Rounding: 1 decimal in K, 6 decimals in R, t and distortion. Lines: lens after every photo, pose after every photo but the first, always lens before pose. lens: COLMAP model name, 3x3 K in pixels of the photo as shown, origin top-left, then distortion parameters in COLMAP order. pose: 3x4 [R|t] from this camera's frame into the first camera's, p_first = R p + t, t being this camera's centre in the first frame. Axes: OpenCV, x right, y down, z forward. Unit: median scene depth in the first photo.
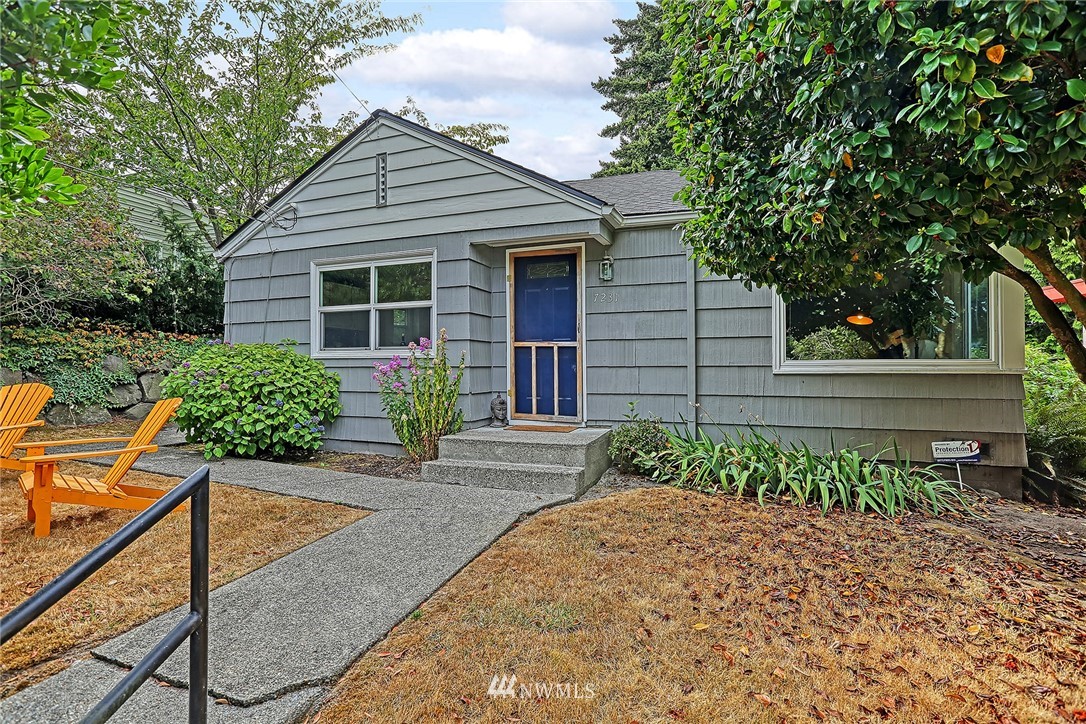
lens RADIAL K [[532.8, 0, 543.0], [0, 532.8, 362.0], [0, 0, 1]] dist [-0.028238, 0.000374]
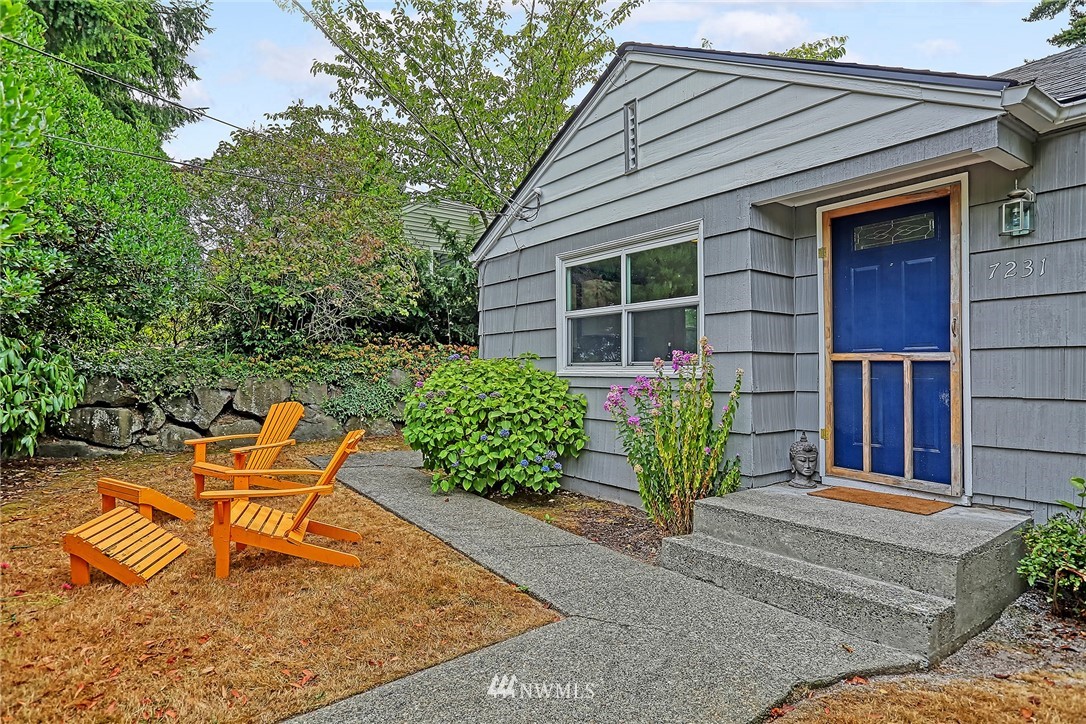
lens RADIAL K [[604.5, 0, 522.1], [0, 604.5, 366.6], [0, 0, 1]] dist [-0.050957, 0.038467]
pose [[0.825984, 0.000495, -0.563693, 0.043211], [-0.001384, 0.999998, -0.001149, -0.021271], [0.563691, 0.001730, 0.825984, 0.221307]]
